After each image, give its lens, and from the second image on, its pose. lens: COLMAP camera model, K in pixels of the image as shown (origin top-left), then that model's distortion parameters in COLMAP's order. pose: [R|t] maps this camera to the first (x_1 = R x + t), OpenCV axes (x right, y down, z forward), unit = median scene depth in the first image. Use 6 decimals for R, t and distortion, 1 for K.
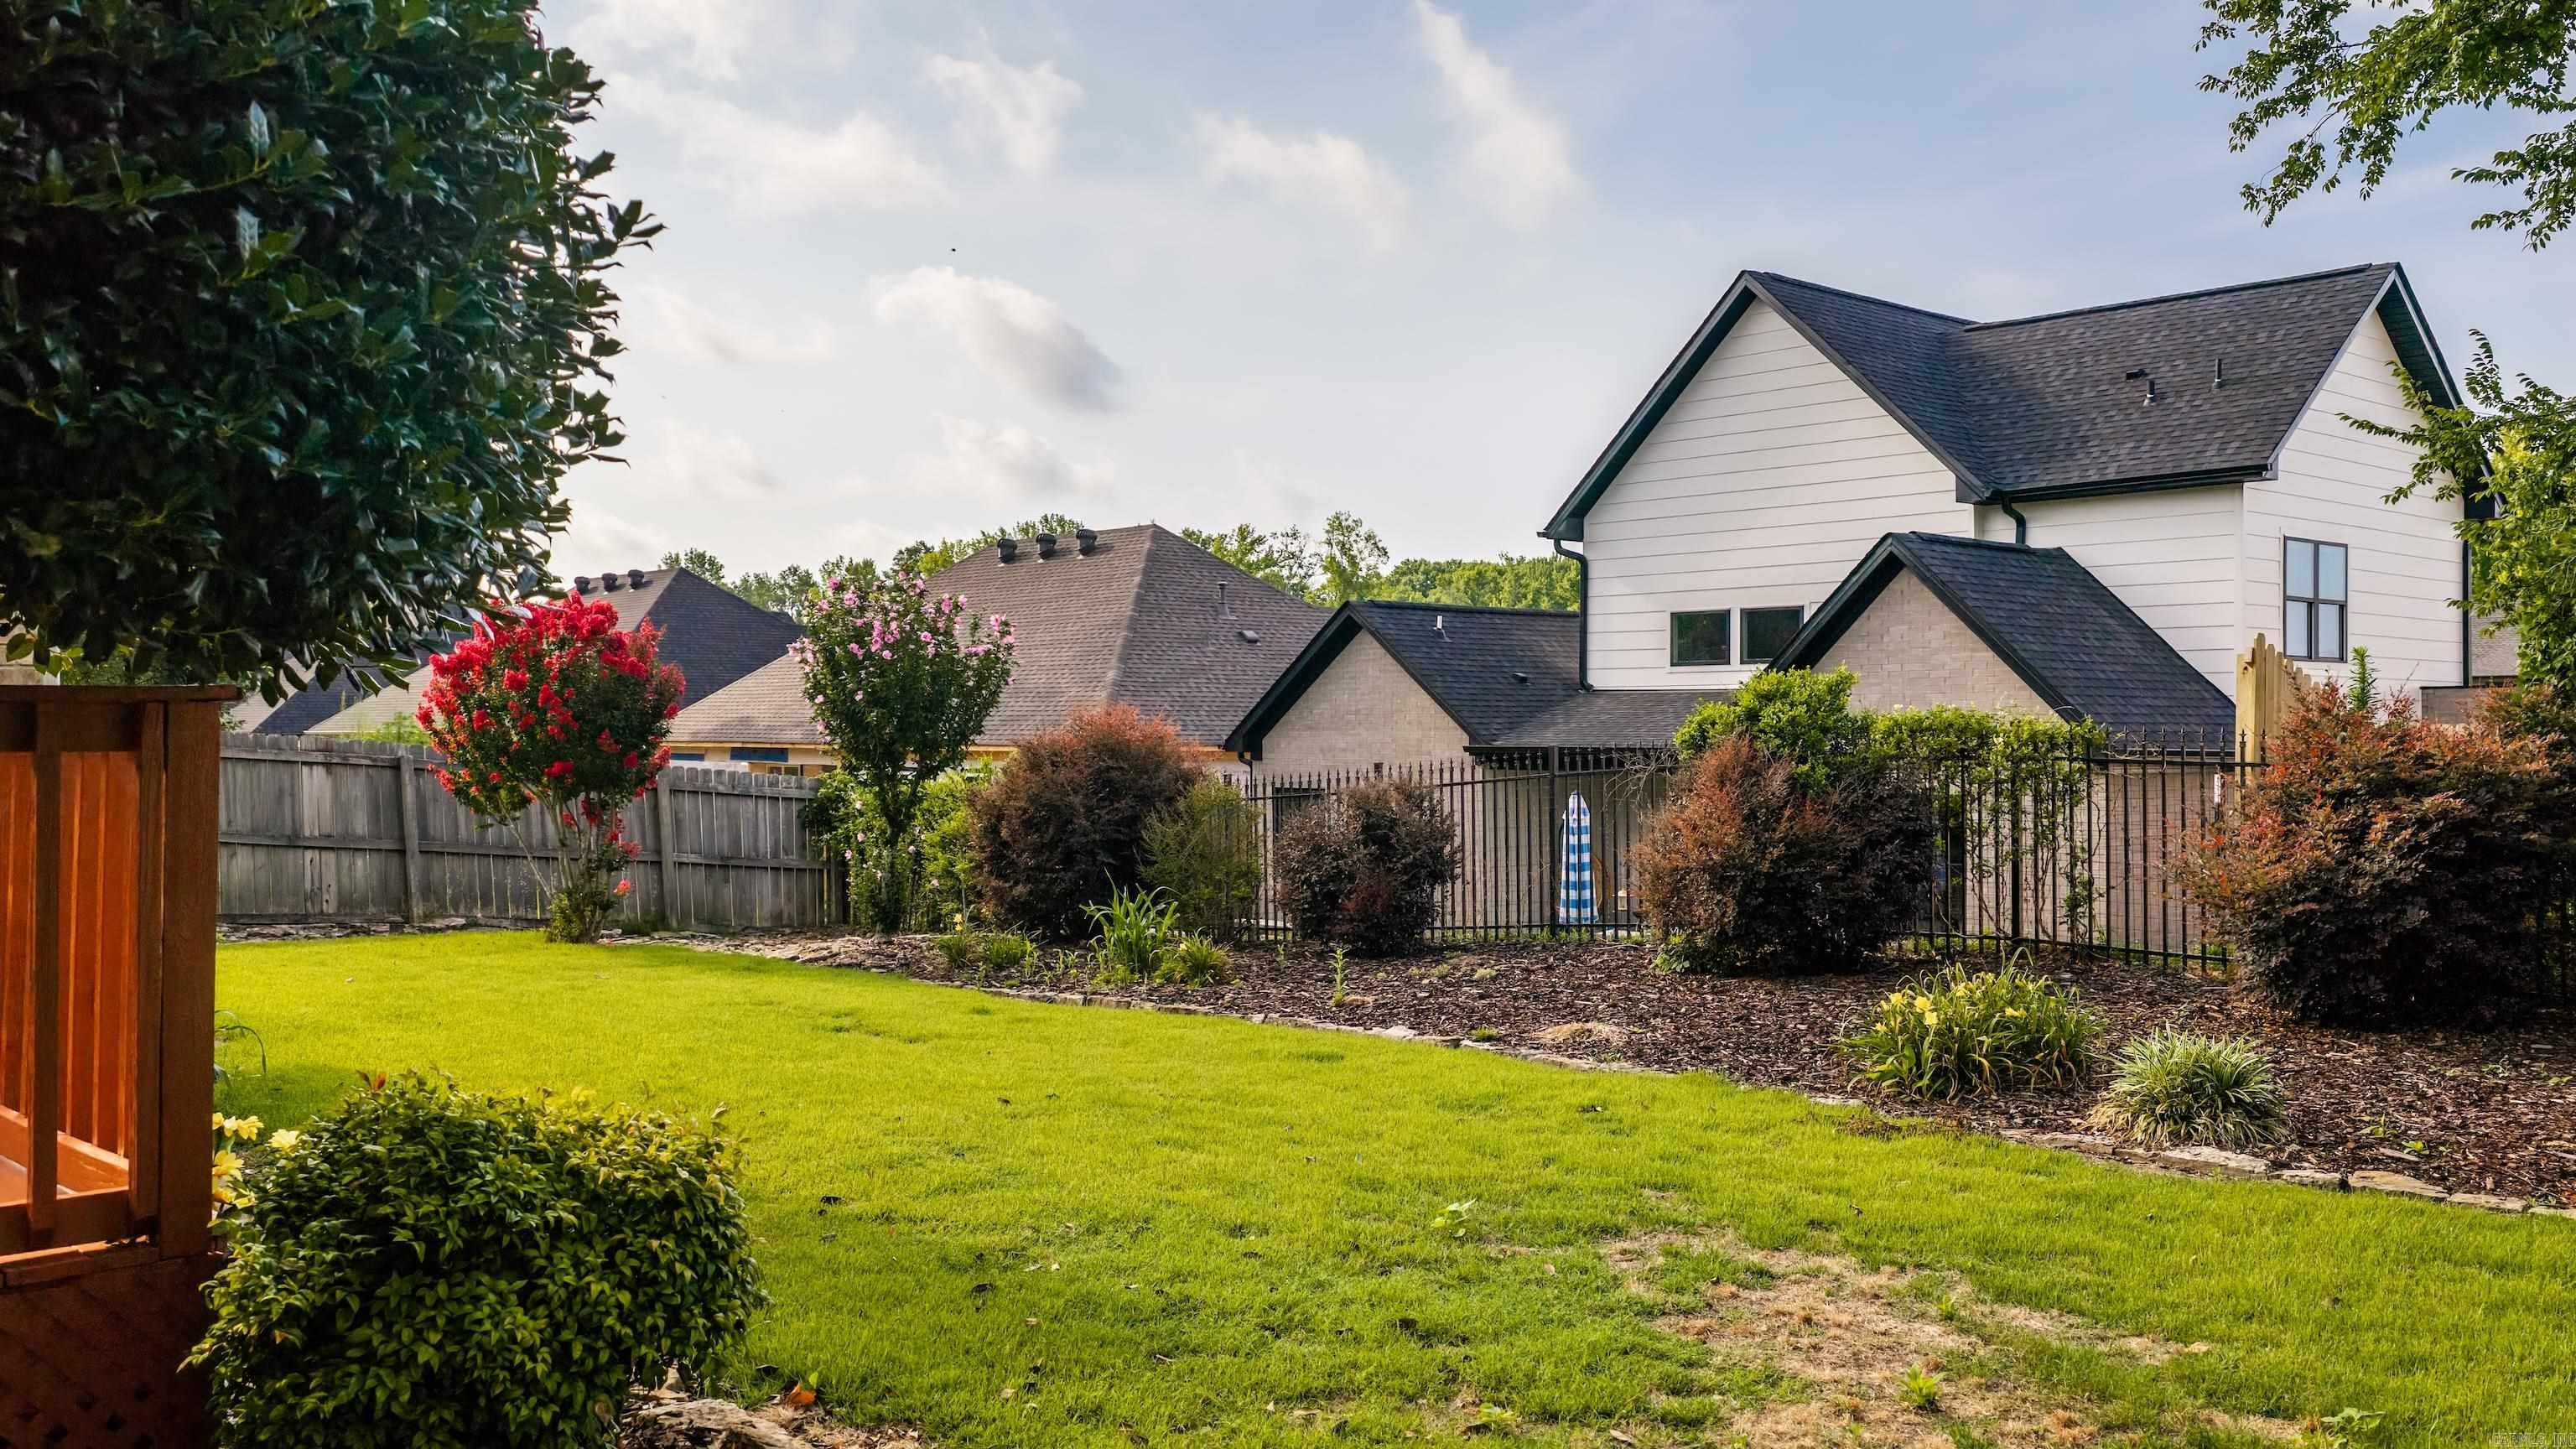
lens RADIAL K [[2133.7, 0, 1281.5], [0, 2133.7, 742.1], [0, 0, 1]] dist [0.035618, -0.076531]
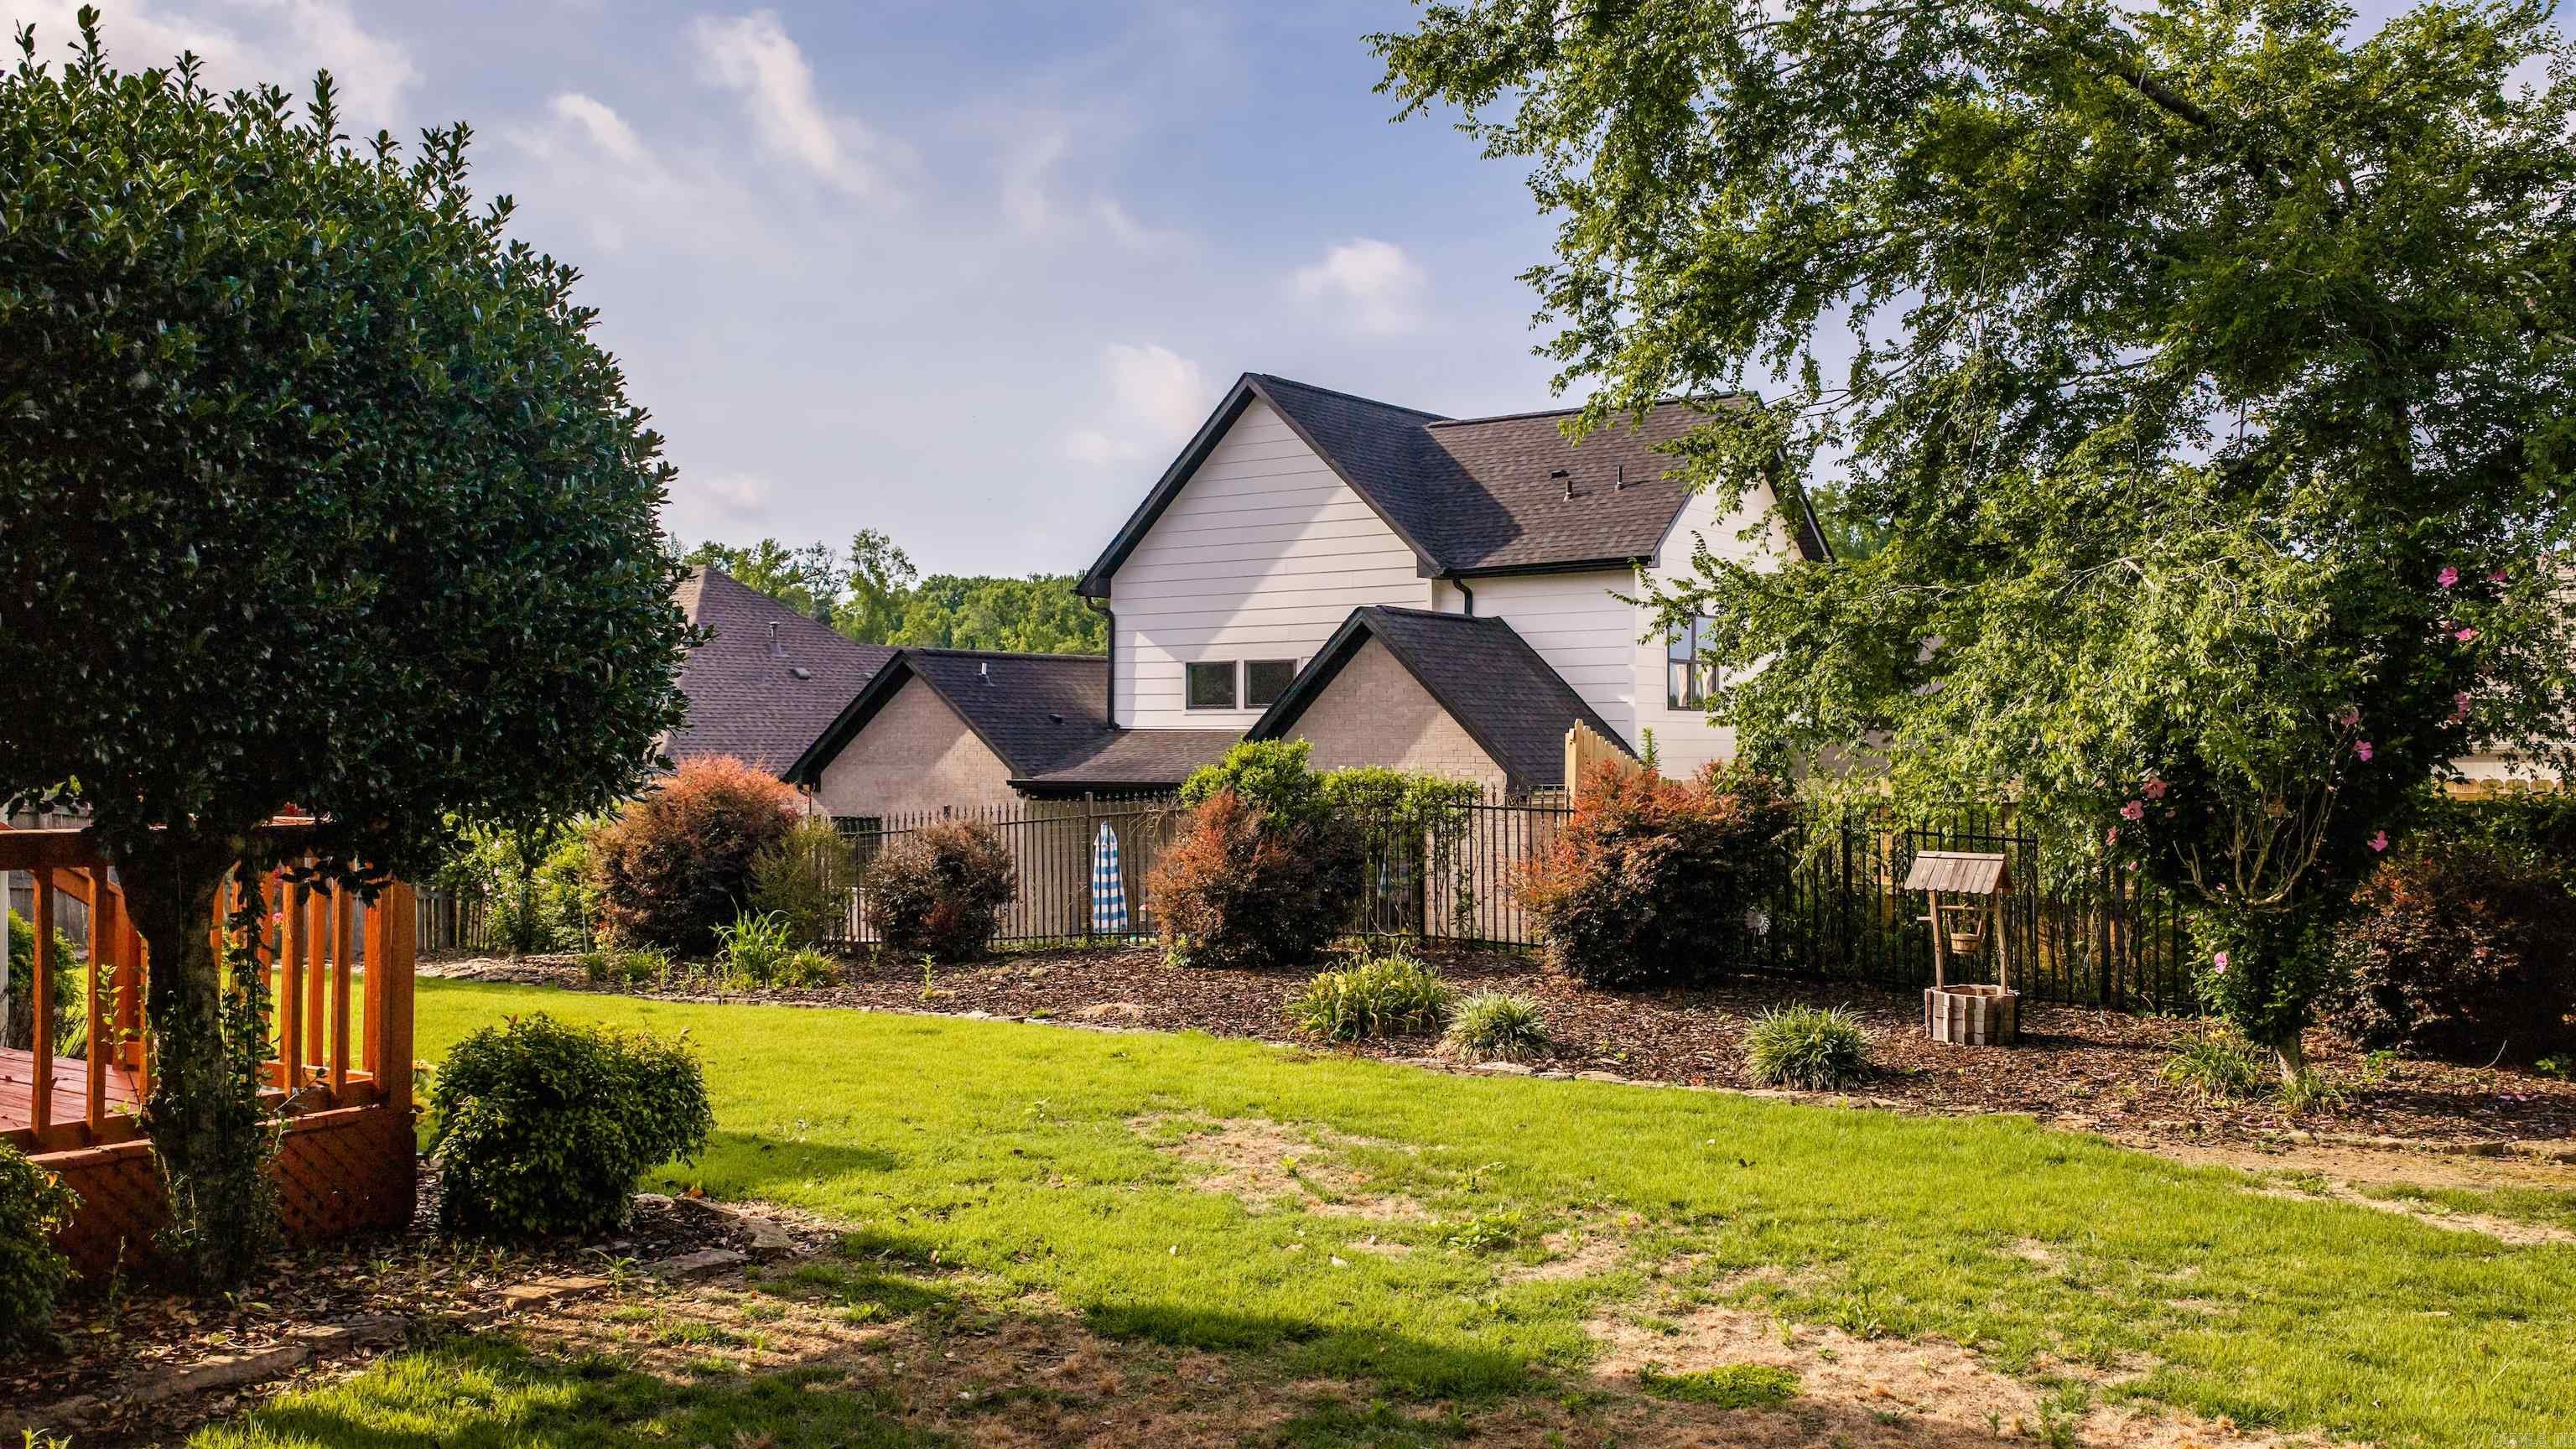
lens RADIAL K [[2133.7, 0, 1281.5], [0, 2133.7, 742.1], [0, 0, 1]] dist [0.035618, -0.076531]
pose [[0.975750, -0.001467, 0.218884, -0.044798], [0.002895, 0.999977, -0.006202, -0.023555], [-0.218869, 0.006686, 0.975731, -0.306170]]
